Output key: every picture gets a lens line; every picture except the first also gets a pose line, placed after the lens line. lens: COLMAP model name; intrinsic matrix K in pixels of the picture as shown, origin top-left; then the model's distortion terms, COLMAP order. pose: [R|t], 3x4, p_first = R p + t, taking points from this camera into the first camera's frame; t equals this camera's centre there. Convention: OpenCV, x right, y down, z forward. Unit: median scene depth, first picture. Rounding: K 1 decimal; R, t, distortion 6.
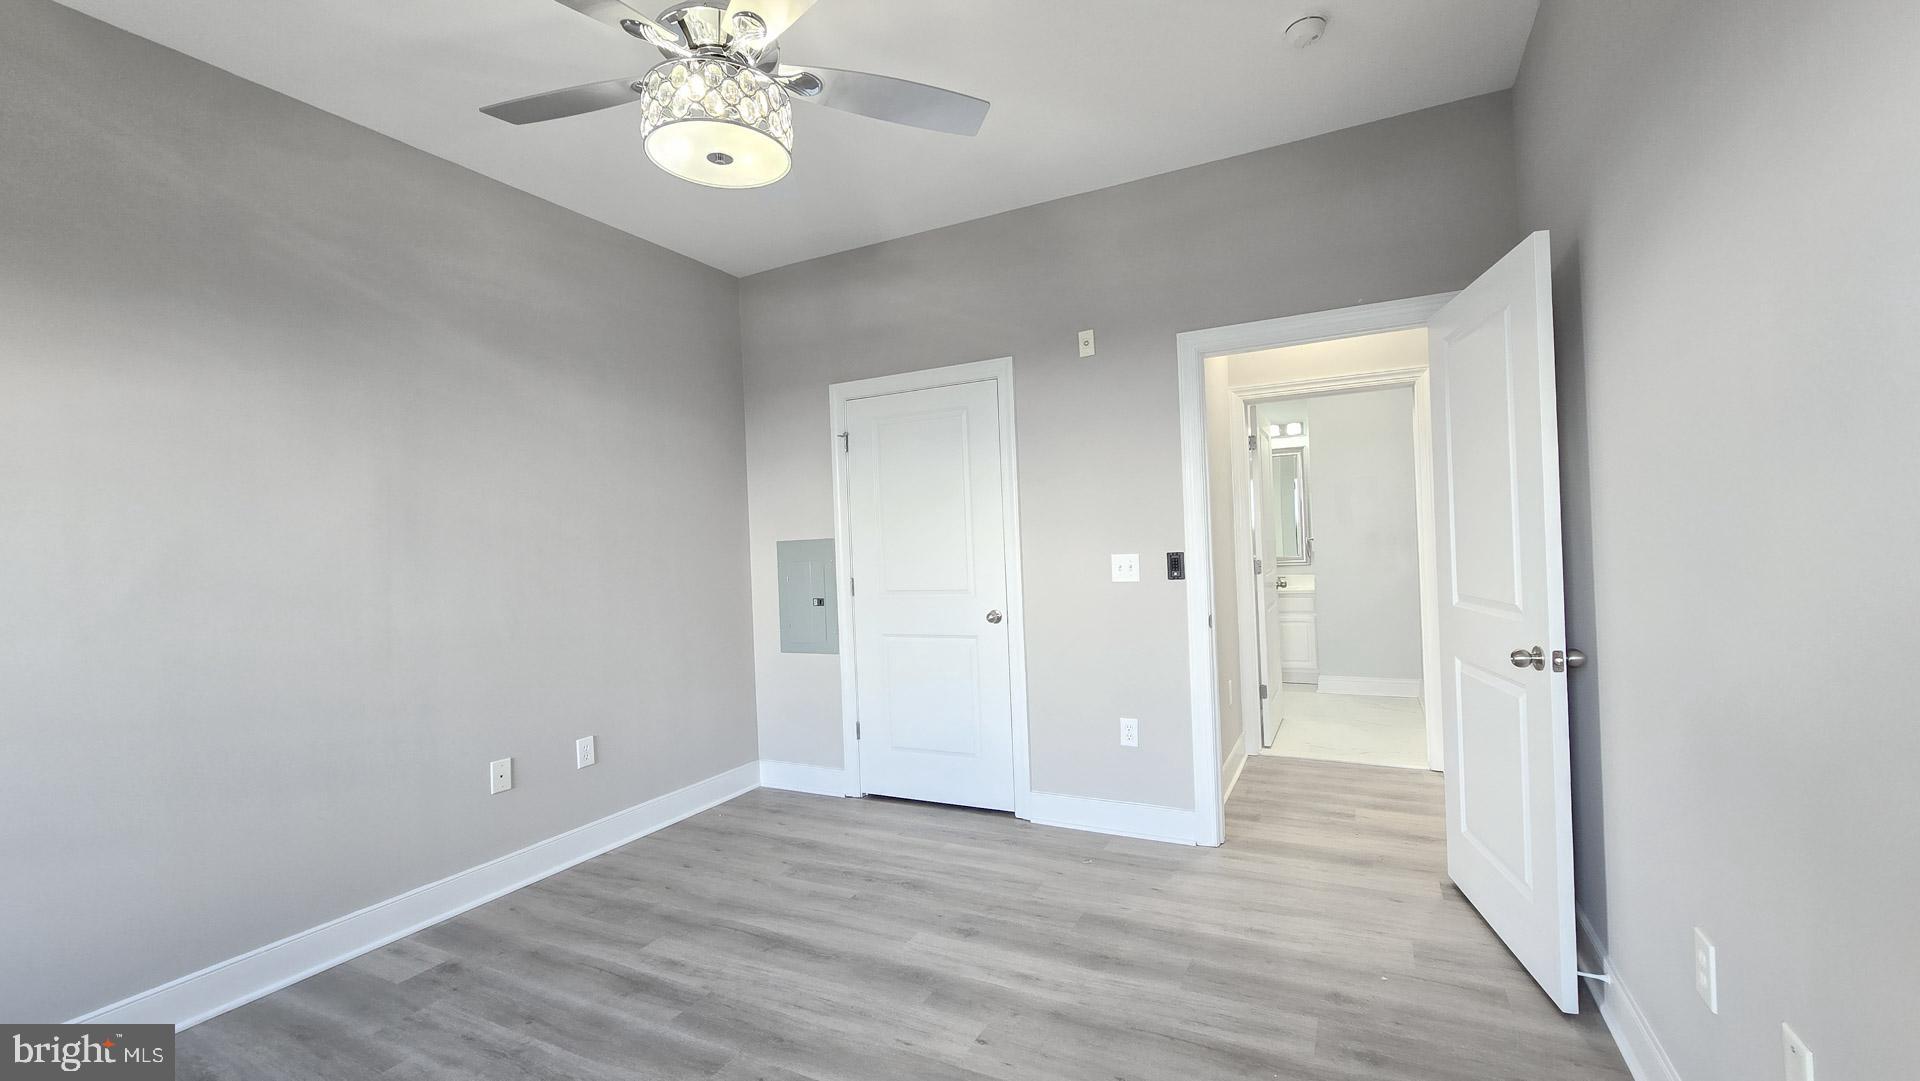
lens RADIAL K [[789.0, 0, 960.0], [0, 789.0, 540.5], [0, 0, 1]] dist [-0.001661, -0.000151]
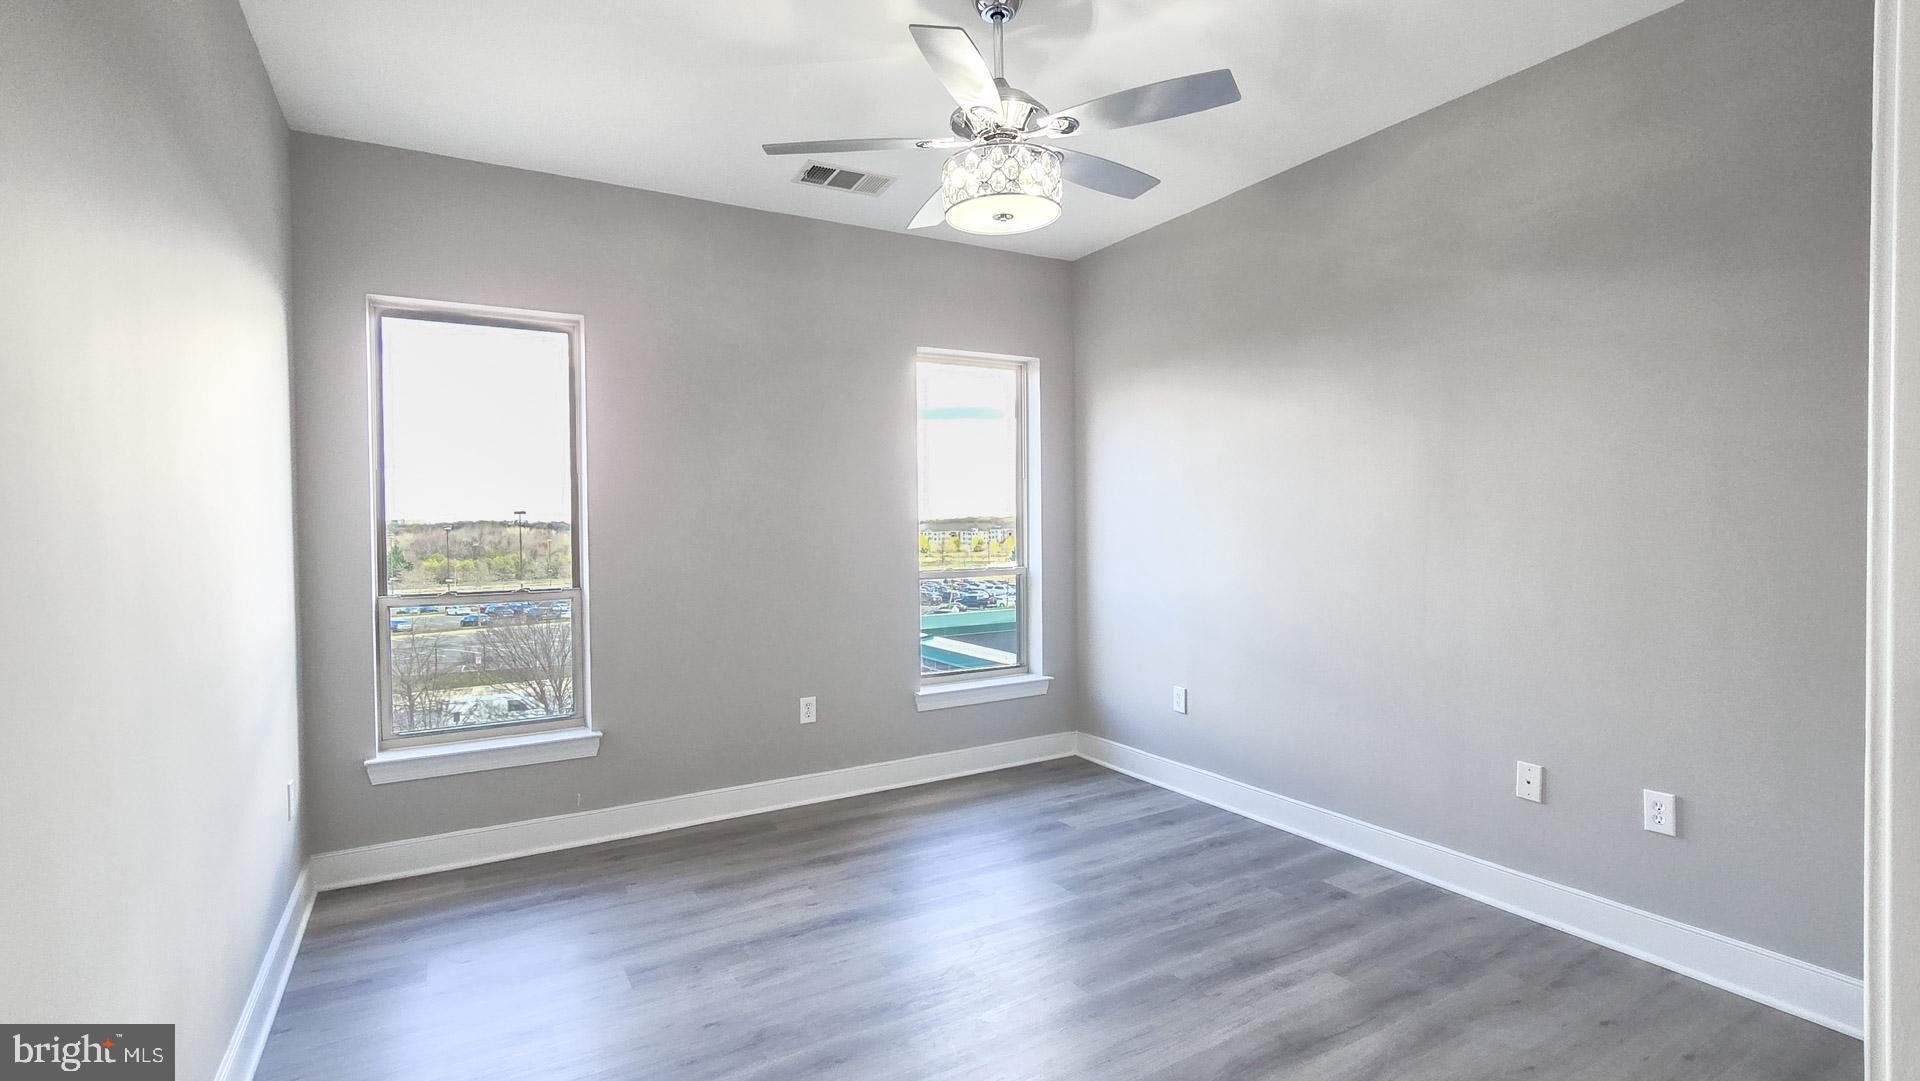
lens RADIAL K [[789.0, 0, 960.0], [0, 789.0, 540.5], [0, 0, 1]] dist [-0.001661, -0.000151]
pose [[-0.495632, 0.056359, -0.866702, 0.601605], [0.032516, 0.998397, 0.046329, -0.039053], [0.867923, -0.005219, -0.496671, 1.139238]]
